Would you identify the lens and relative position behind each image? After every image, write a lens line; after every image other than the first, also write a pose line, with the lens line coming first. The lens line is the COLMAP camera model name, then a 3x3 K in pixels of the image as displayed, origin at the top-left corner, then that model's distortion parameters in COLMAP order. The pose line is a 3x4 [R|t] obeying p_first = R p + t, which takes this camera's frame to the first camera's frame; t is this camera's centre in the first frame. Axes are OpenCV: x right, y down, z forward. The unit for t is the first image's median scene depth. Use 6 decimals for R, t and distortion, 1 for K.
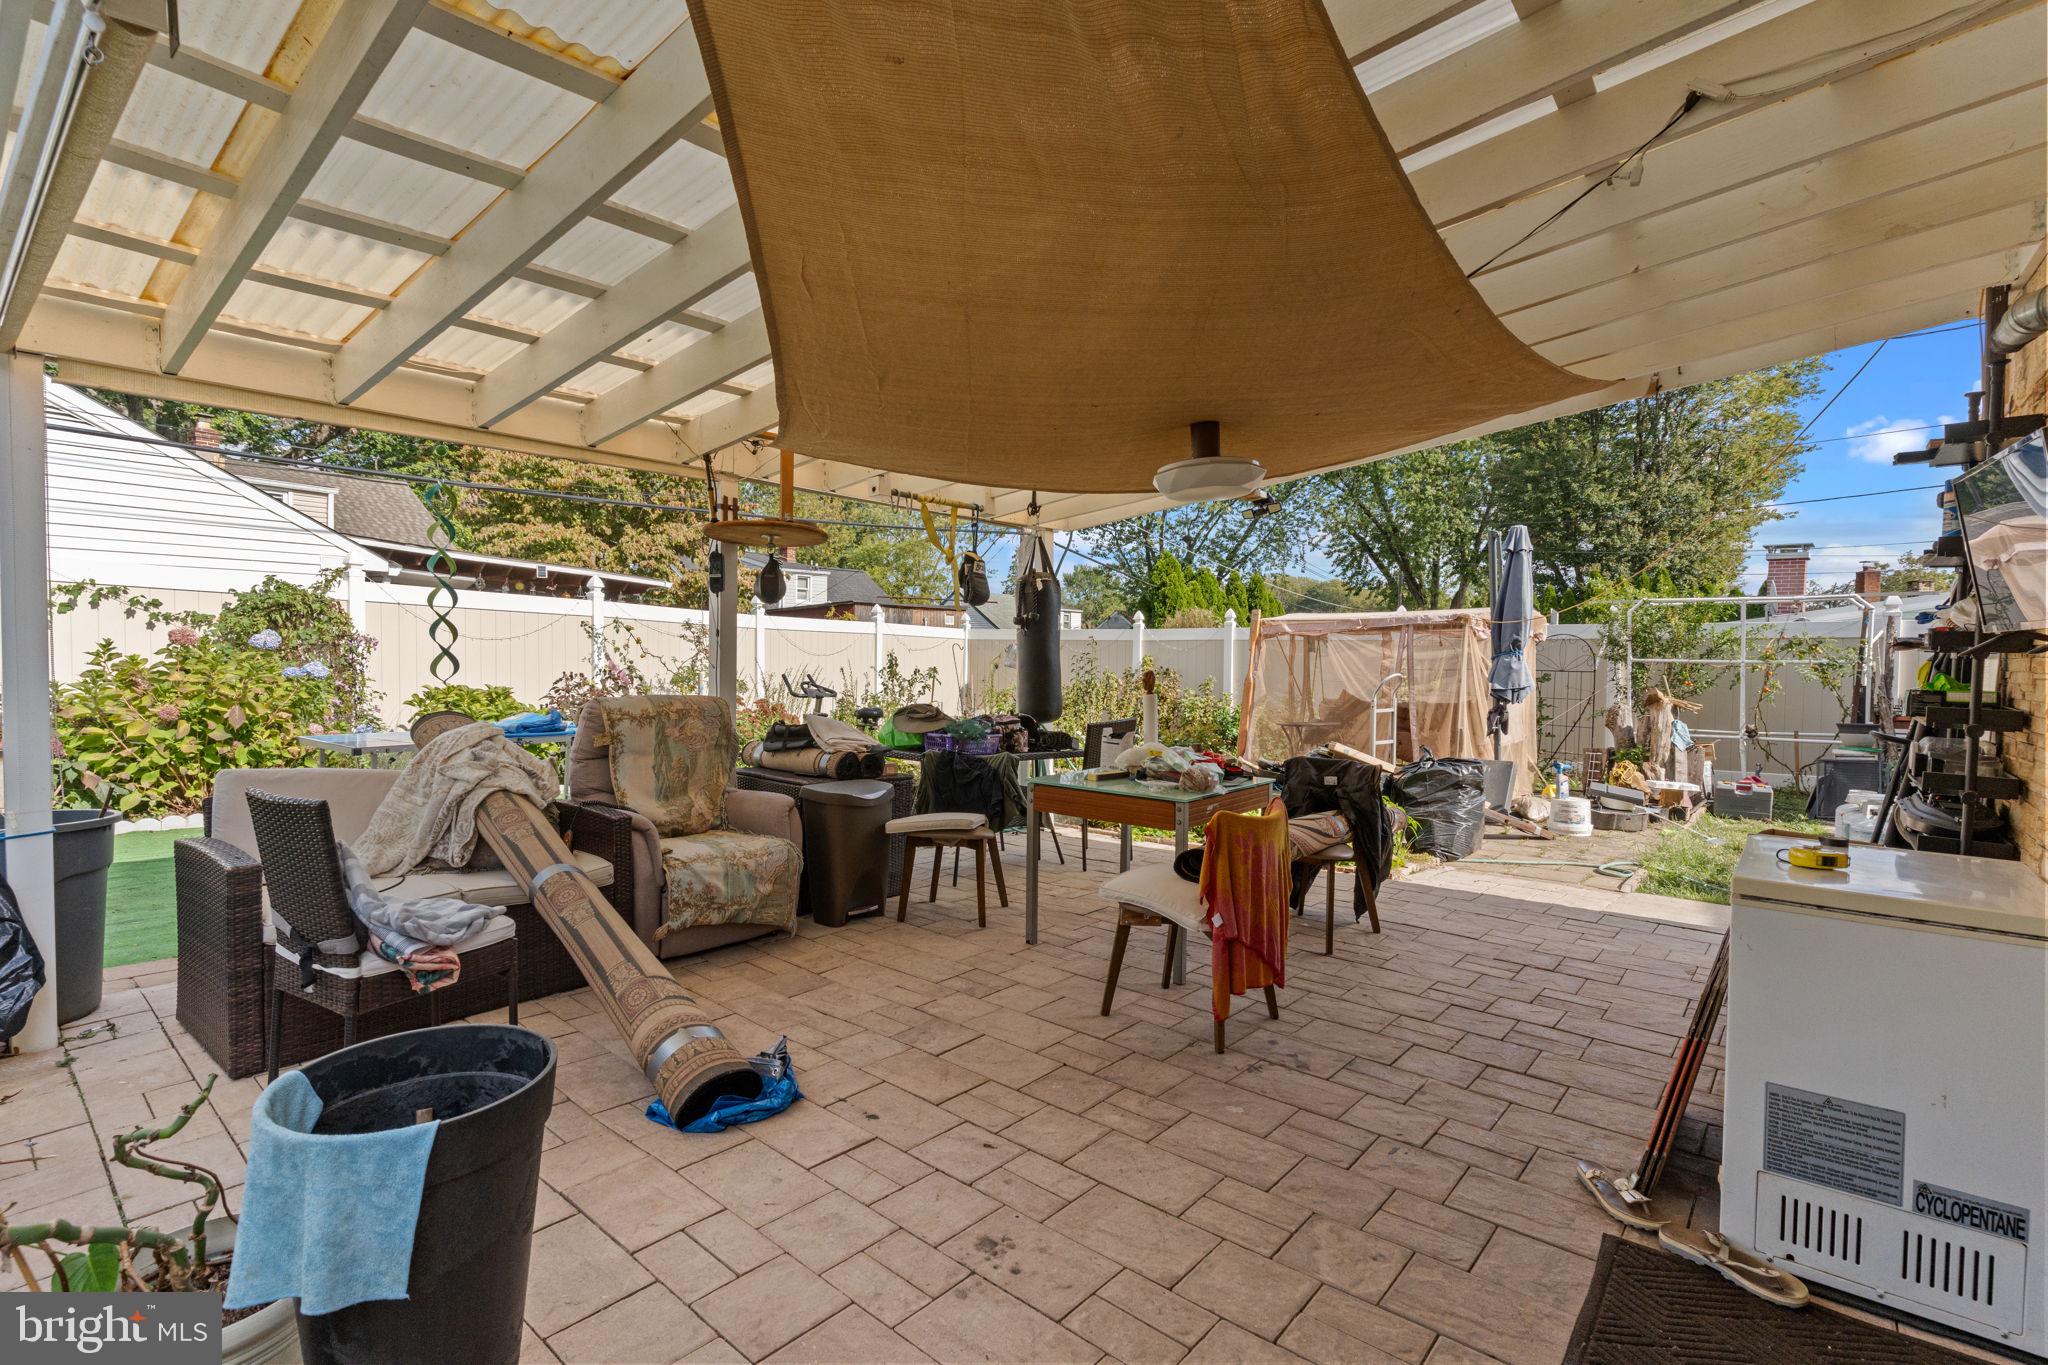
lens RADIAL K [[971.6, 0, 1021.8], [0, 971.6, 682.3], [0, 0, 1]] dist [0.002870, -0.001726]
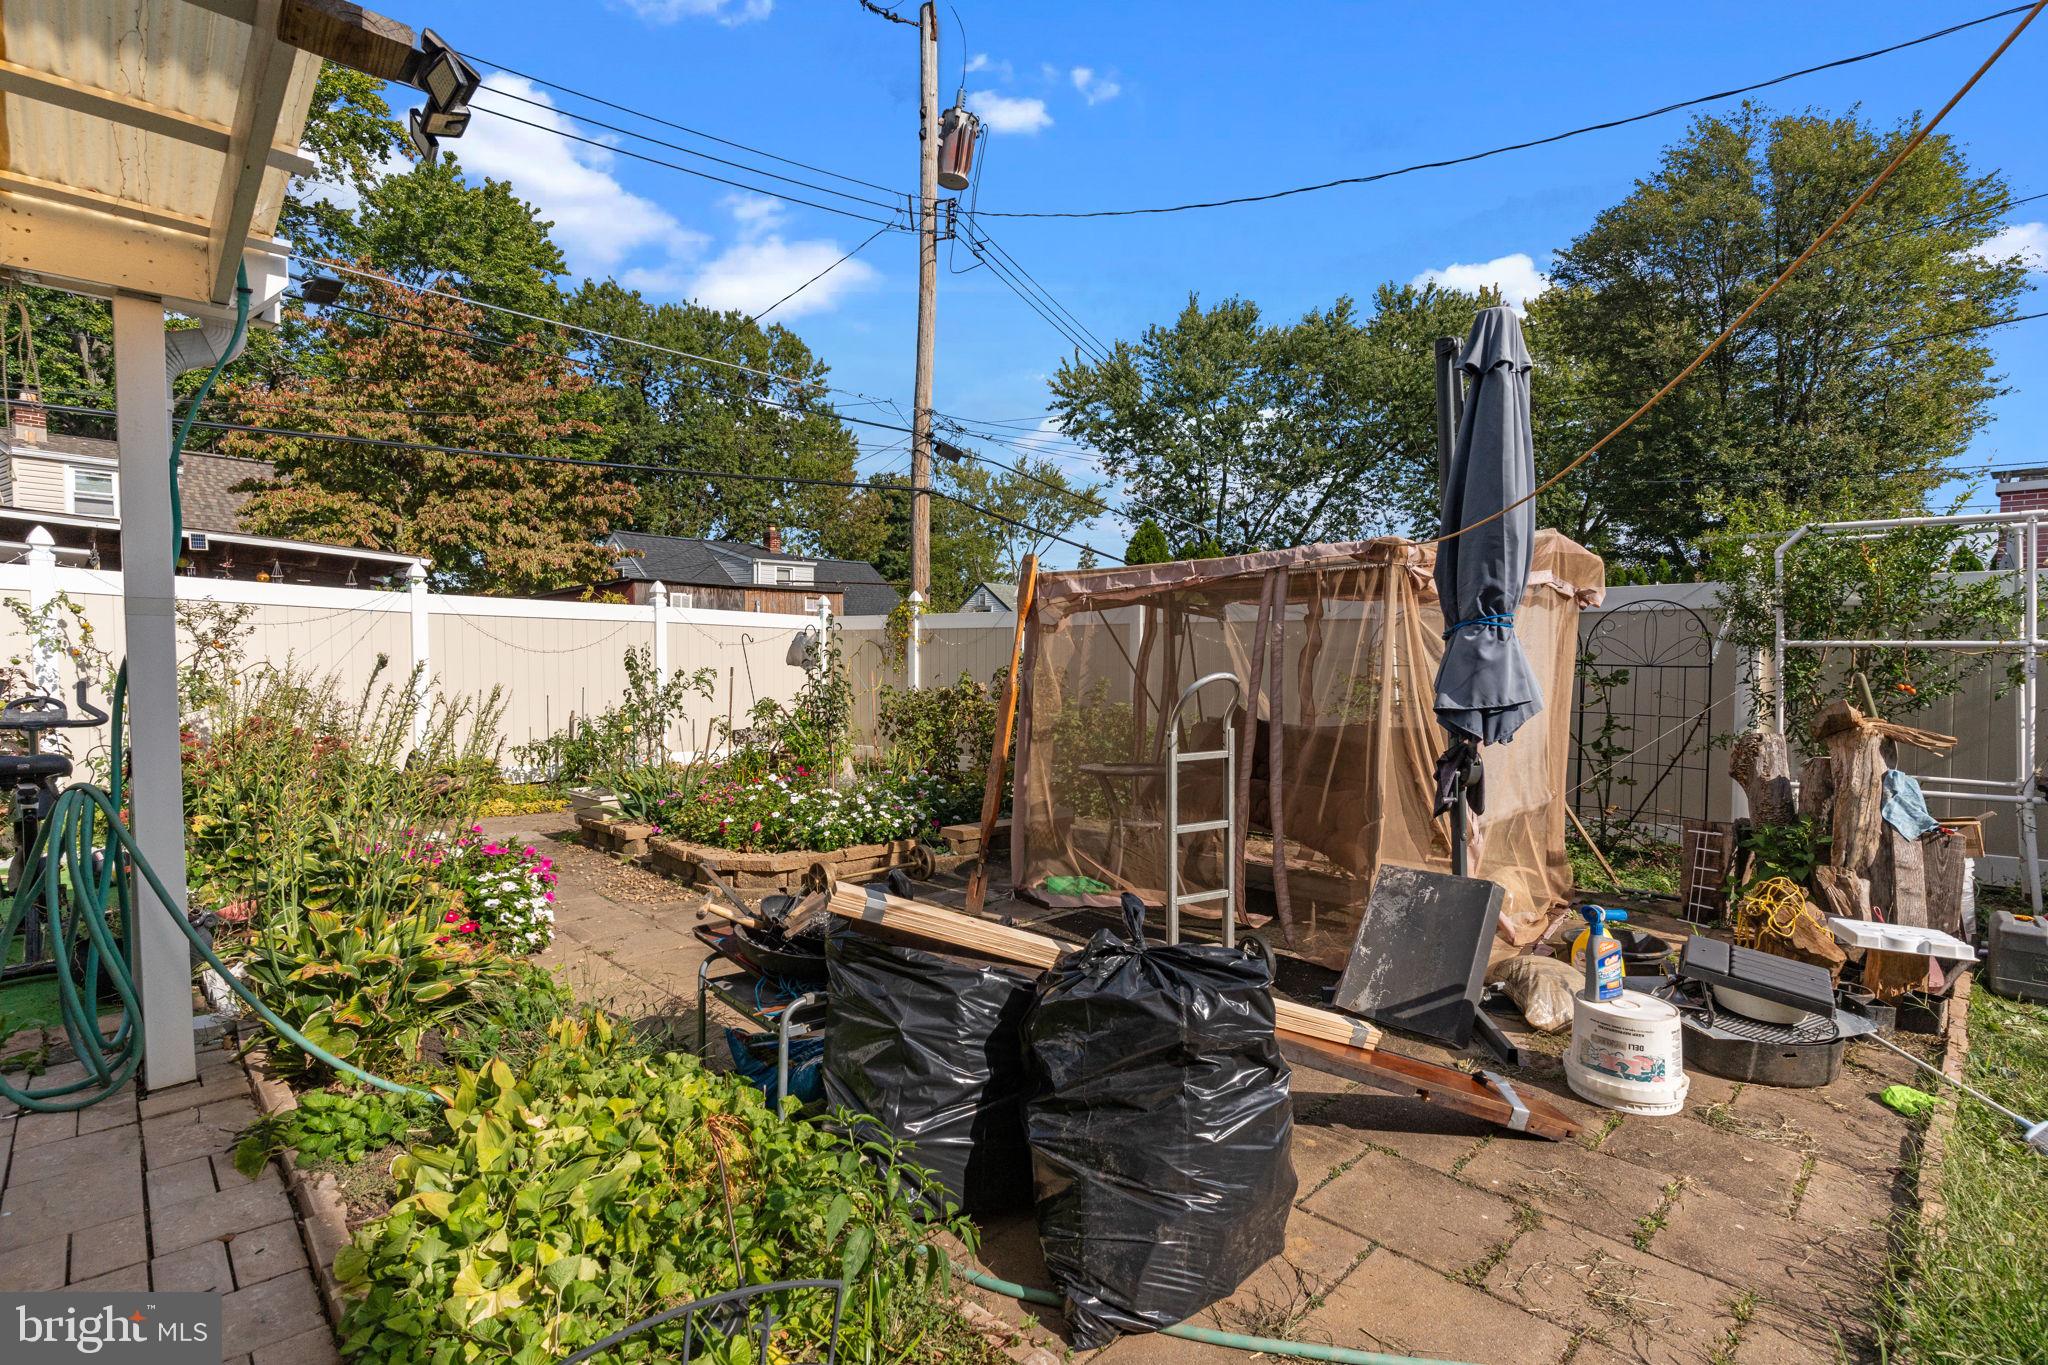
lens RADIAL K [[971.6, 0, 1027.6], [0, 971.6, 685.8], [0, 0, 1]] dist [0.002870, -0.001726]
pose [[0.995795, -0.005805, -0.091428, 0.131606], [0.006027, 0.999980, 0.002152, -0.001837], [0.091414, -0.002694, 0.995809, 0.215595]]
